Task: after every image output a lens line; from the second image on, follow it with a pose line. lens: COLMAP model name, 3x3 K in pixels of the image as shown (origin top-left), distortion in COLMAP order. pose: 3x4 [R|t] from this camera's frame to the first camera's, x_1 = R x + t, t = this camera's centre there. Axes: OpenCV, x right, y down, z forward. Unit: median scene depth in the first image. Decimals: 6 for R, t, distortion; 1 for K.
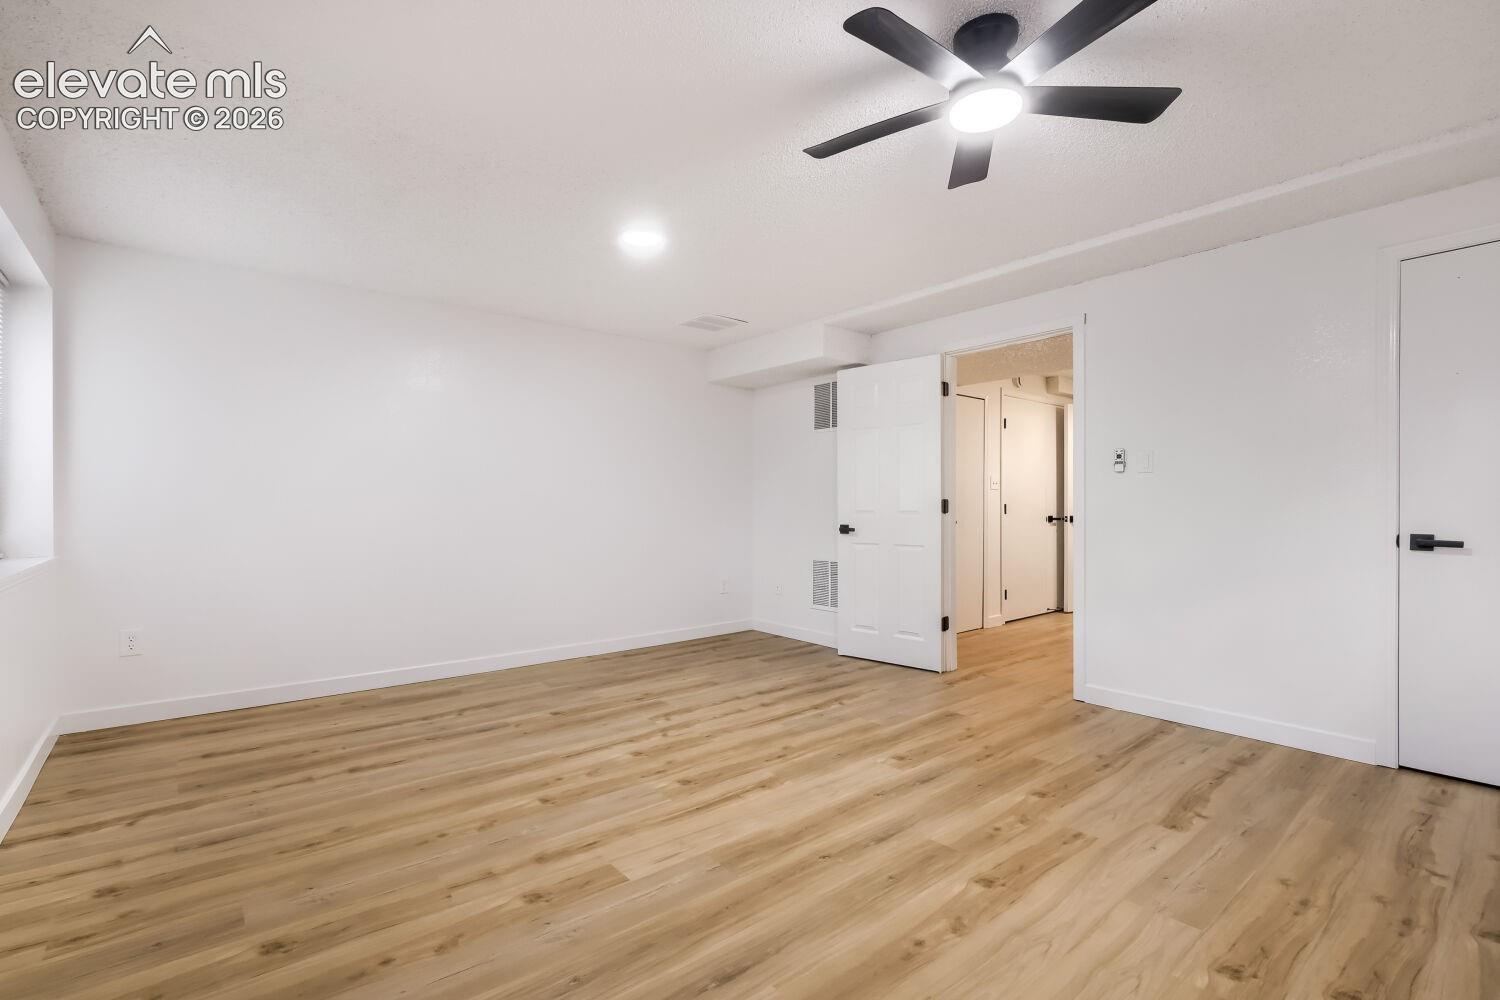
lens RADIAL K [[665.5, 0, 748.6], [0, 665.5, 506.5], [0, 0, 1]] dist [-0.001740, -0.000023]
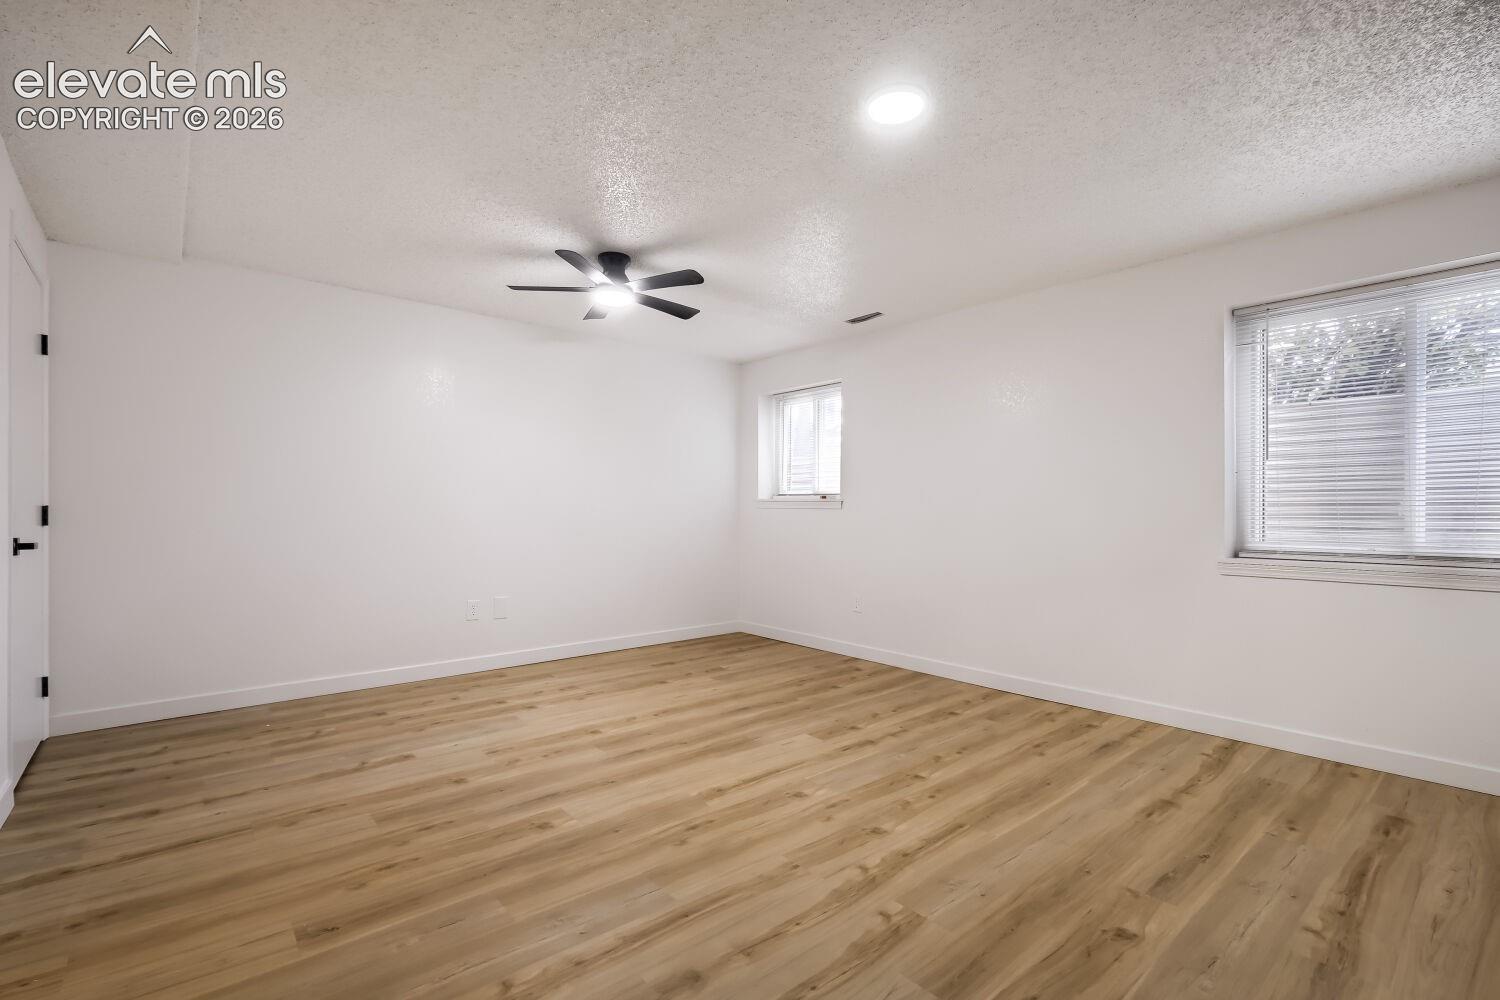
lens RADIAL K [[665.5, 0, 745.1], [0, 665.5, 505.3], [0, 0, 1]] dist [-0.001740, -0.000023]
pose [[-0.999961, -0.004548, -0.007512, -0.006938], [-0.004472, 0.999938, -0.010168, 0.001955], [0.007558, -0.010134, -0.999920, 1.995317]]
